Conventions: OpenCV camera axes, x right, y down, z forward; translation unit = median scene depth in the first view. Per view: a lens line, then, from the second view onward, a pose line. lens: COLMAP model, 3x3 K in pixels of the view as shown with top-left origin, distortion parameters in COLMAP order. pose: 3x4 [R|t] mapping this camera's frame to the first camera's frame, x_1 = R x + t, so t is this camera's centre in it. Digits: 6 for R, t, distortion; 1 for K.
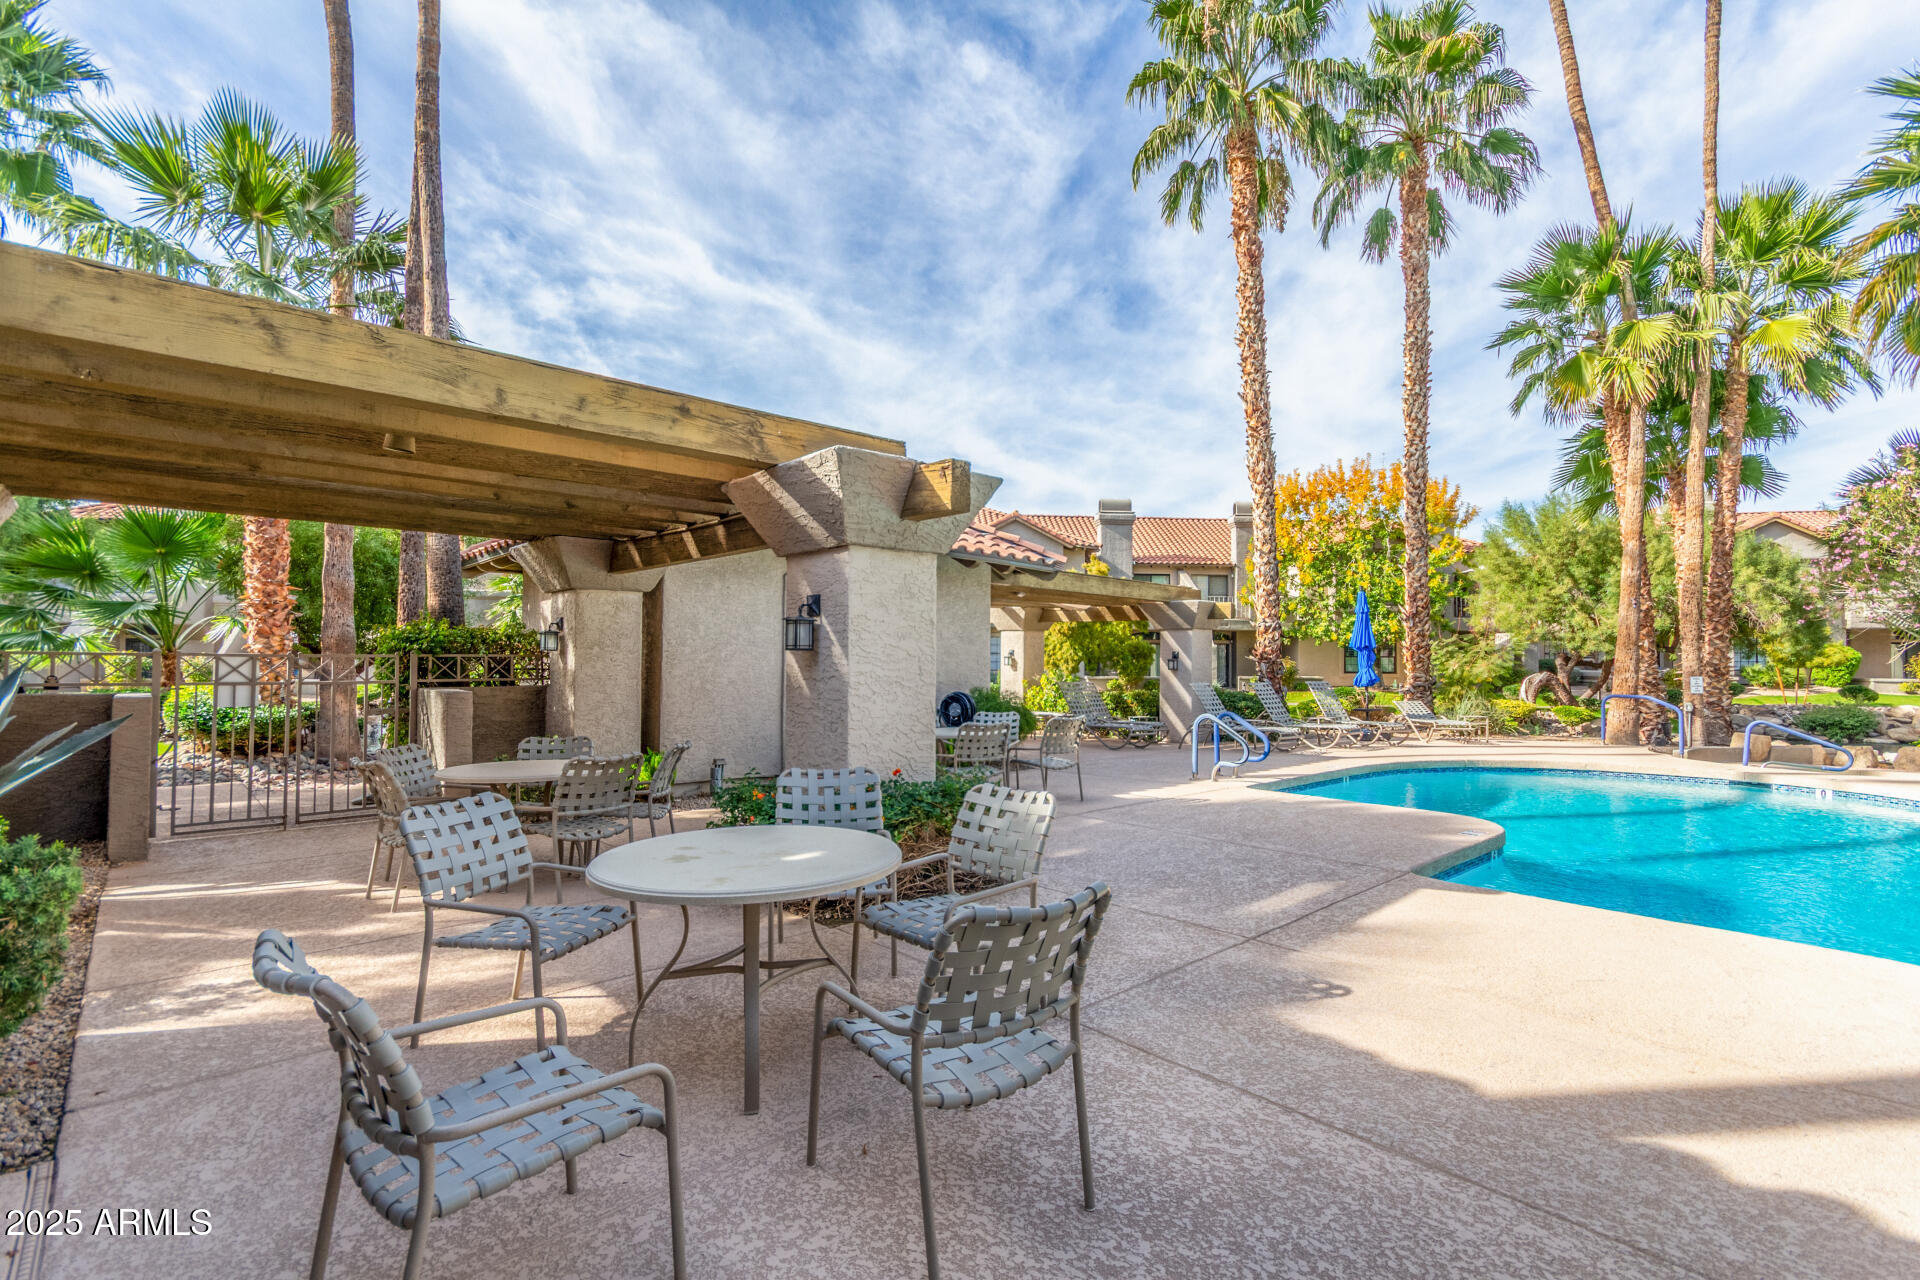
lens RADIAL K [[907.7, 0, 957.0], [0, 907.7, 647.4], [0, 0, 1]] dist [-0.003668, 0.000654]
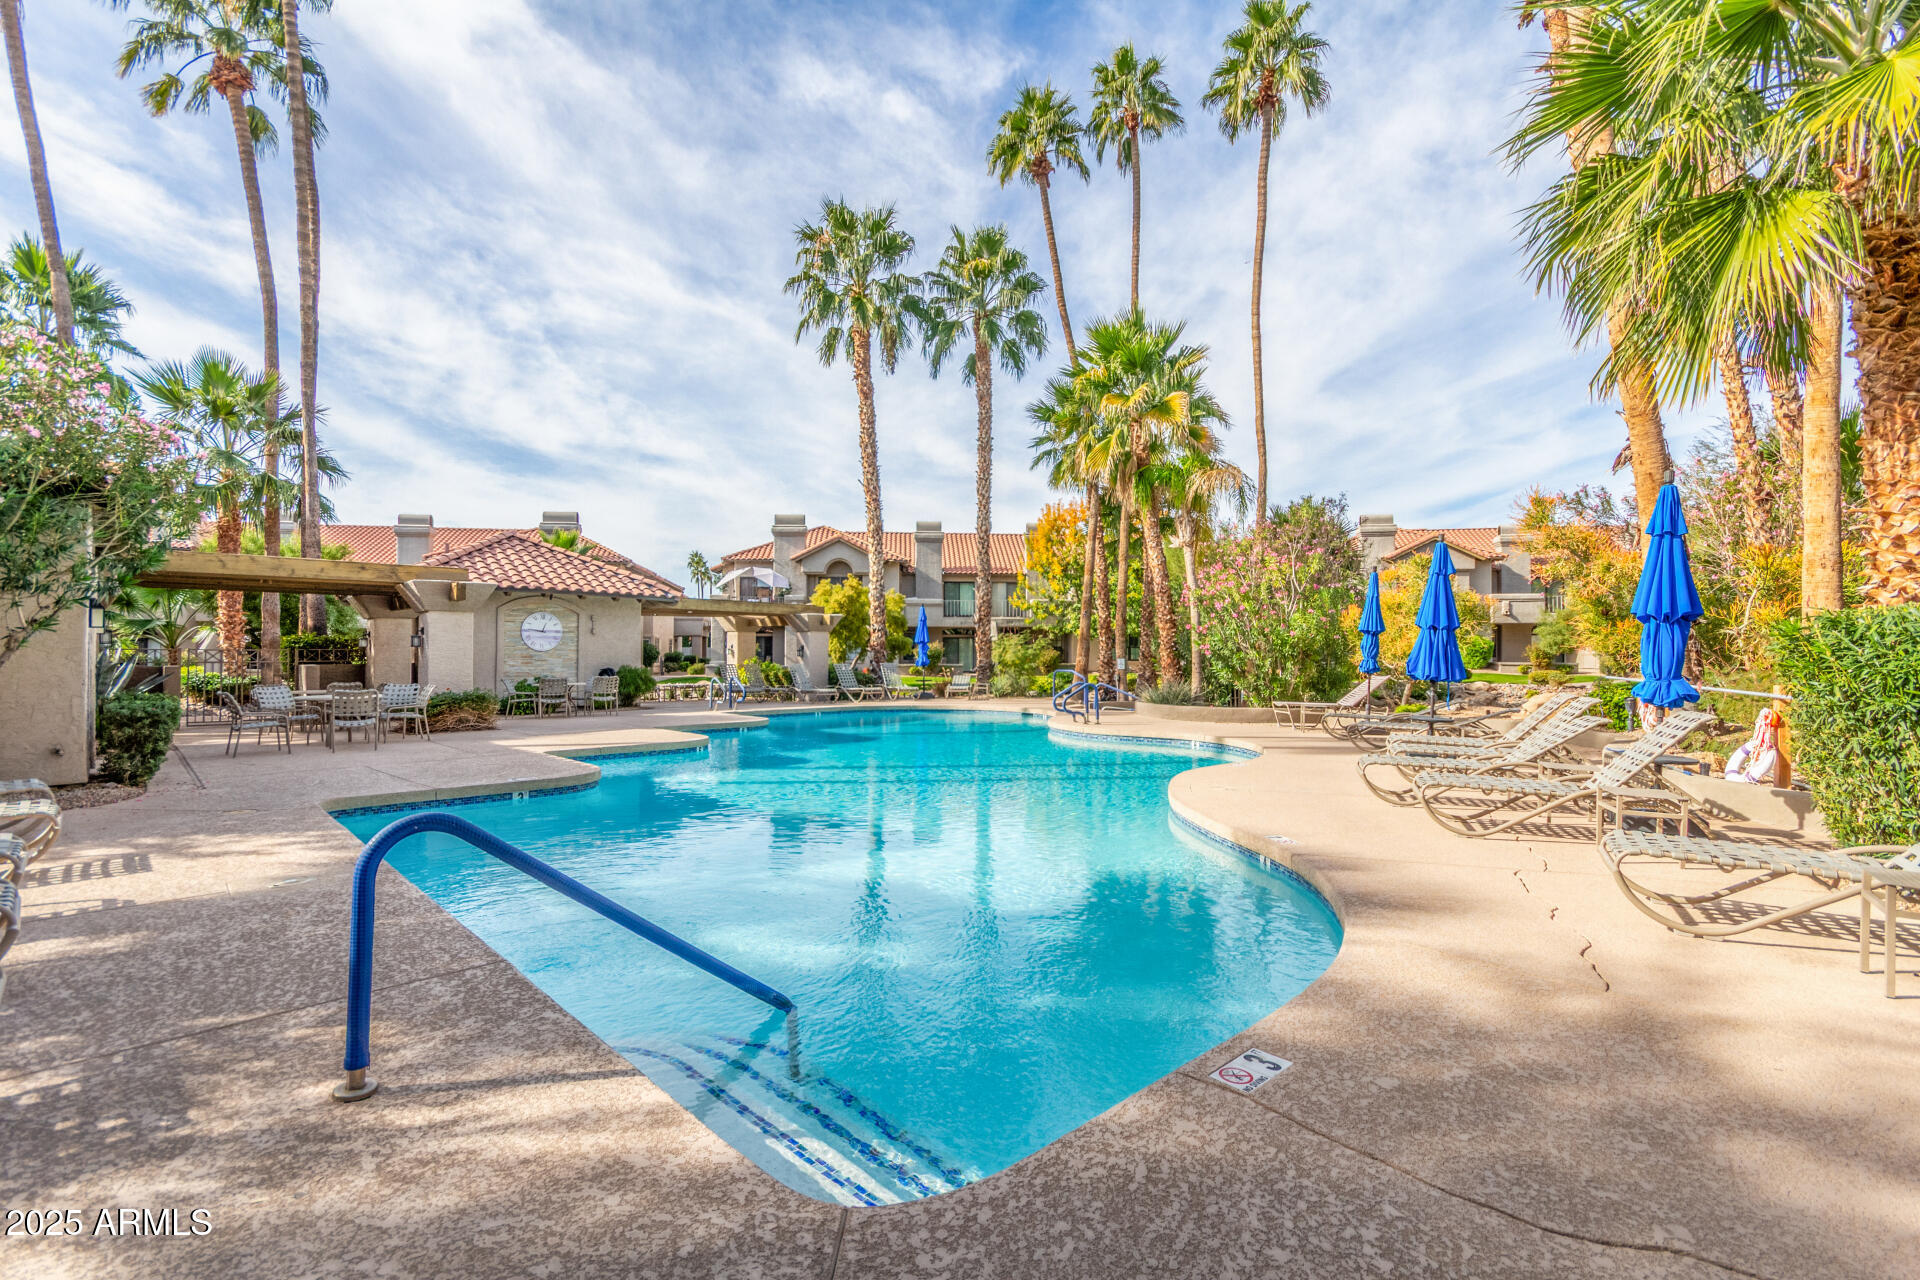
lens RADIAL K [[907.7, 0, 964.8], [0, 907.7, 643.7], [0, 0, 1]] dist [-0.003668, 0.000654]
pose [[0.999837, -0.006309, 0.016945, 0.482552], [0.006229, 0.999969, 0.004769, -0.002681], [-0.016975, -0.004662, 0.999845, -0.596967]]
